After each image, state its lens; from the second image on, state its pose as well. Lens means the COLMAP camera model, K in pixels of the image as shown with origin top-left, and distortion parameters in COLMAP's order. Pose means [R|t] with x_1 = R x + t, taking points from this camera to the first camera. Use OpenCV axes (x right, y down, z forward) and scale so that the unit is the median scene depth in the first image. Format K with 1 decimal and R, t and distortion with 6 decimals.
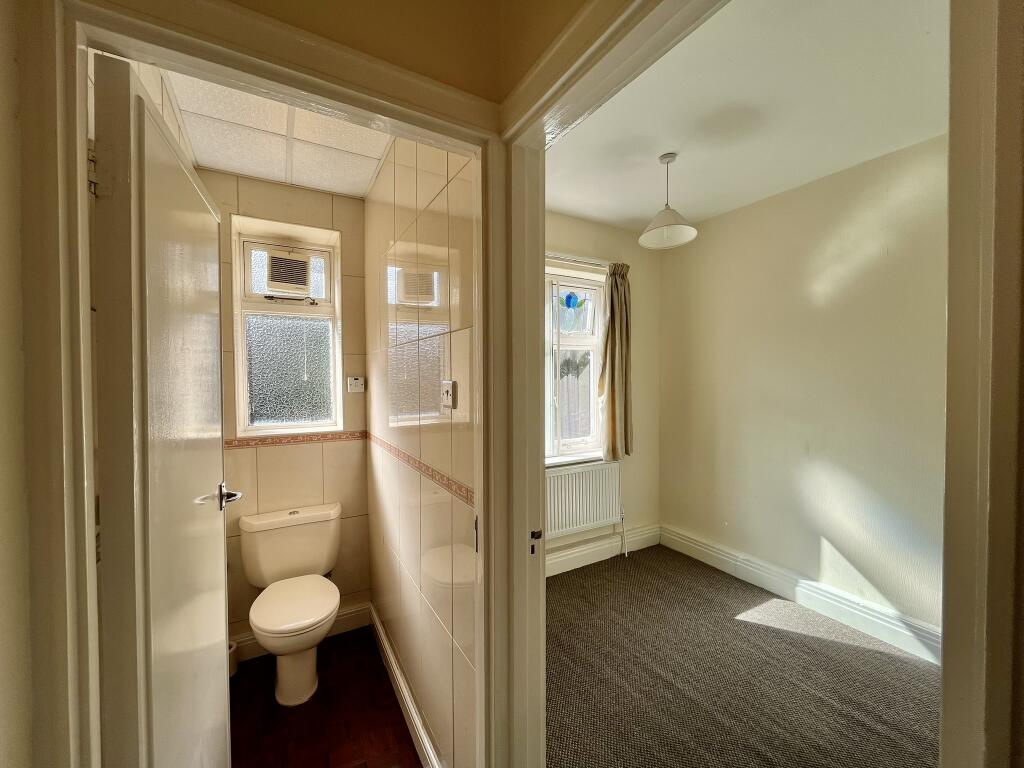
lens RADIAL K [[415.1, 0, 506.6], [0, 415.1, 387.4], [0, 0, 1]] dist [0.001212, 0.001438]
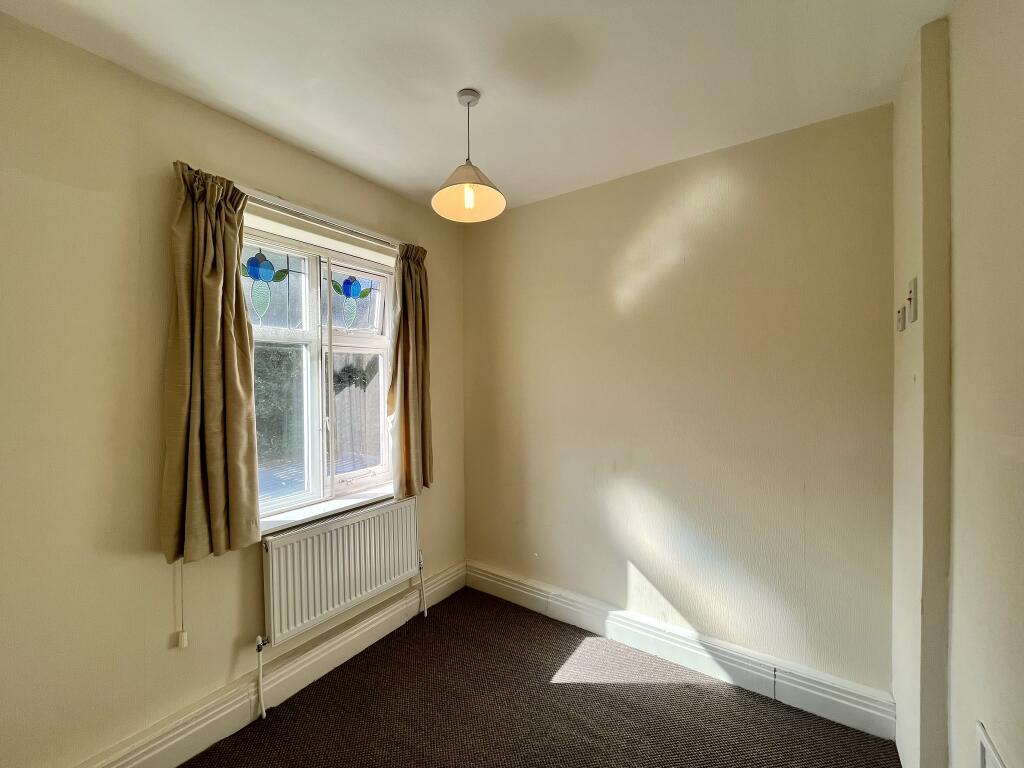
lens RADIAL K [[415.1, 0, 513.0], [0, 415.1, 384.5], [0, 0, 1]] dist [0.001212, 0.001438]
pose [[0.893861, -0.001608, 0.448342, 0.087731], [0.012111, 0.999715, -0.020561, -0.016089], [-0.448181, 0.023809, 0.893626, 0.219418]]
